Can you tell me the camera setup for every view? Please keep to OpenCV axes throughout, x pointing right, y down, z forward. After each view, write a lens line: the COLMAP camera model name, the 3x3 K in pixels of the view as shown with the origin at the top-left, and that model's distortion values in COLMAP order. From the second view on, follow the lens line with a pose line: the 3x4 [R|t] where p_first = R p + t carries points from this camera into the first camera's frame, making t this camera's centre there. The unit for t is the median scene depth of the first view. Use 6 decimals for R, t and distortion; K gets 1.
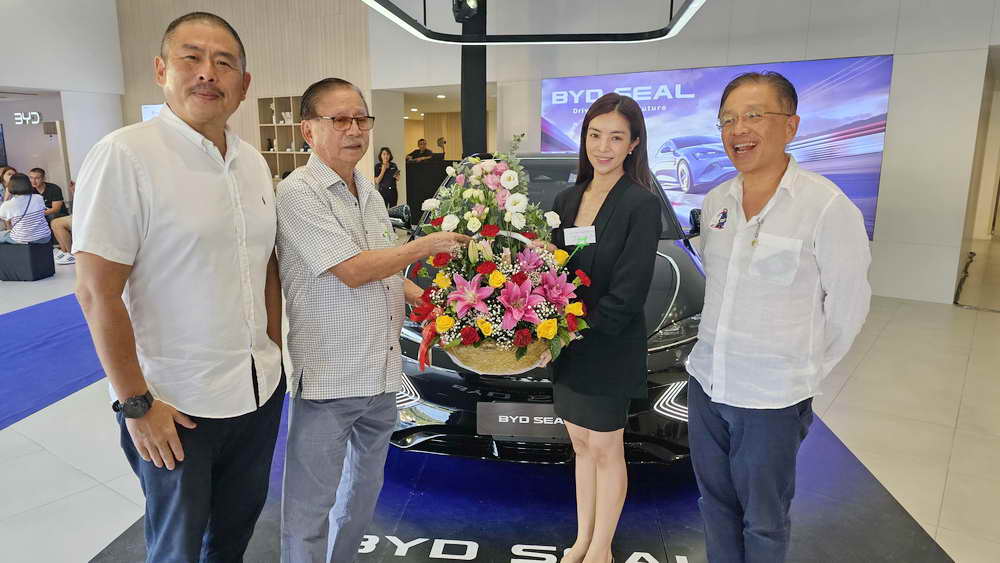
lens RADIAL K [[673.8, 0, 498.1], [0, 673.8, 283.6], [0, 0, 1]] dist [0.056559, -0.053905]
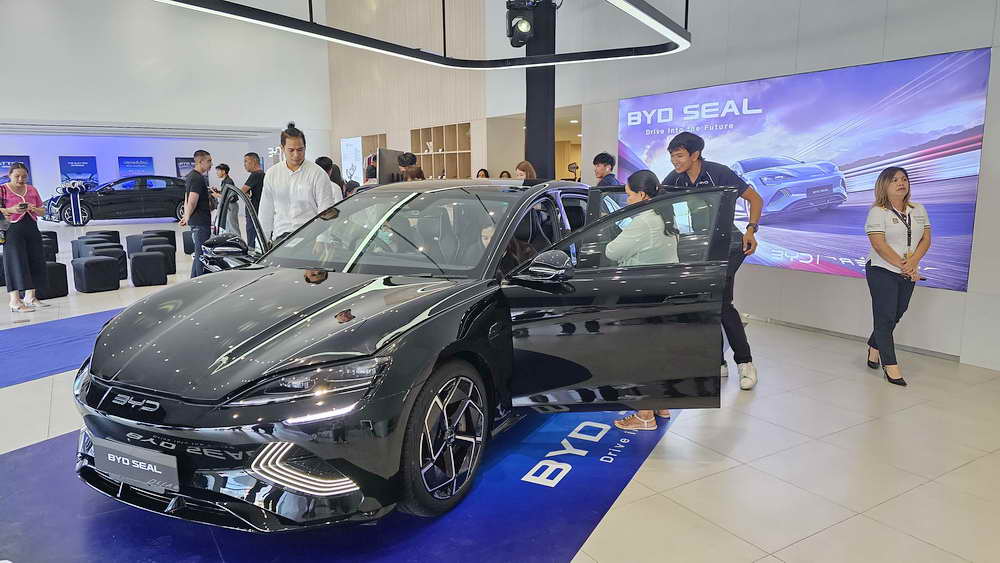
lens RADIAL K [[677.7, 0, 512.9], [0, 677.7, 290.4], [0, 0, 1]] dist [0.053893, -0.048337]
pose [[0.933121, 0.050404, -0.356012, 0.313365], [-0.059270, 0.998143, -0.014032, -0.021328], [0.354644, 0.034195, 0.934376, 0.095949]]
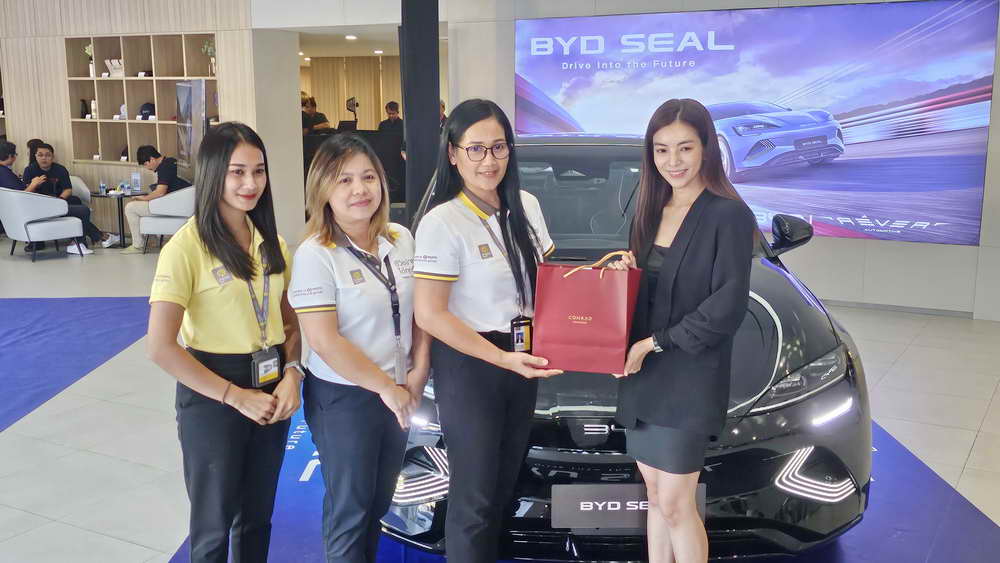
lens RADIAL K [[1018.5, 0, 516.6], [0, 1018.5, 293.6], [0, 0, 1]] dist [0.107876, -0.189271]
pose [[0.993147, -0.022895, 0.114606, -0.069460], [0.024348, 0.999640, -0.011292, -0.009720], [-0.114306, 0.014005, 0.993347, -0.048640]]
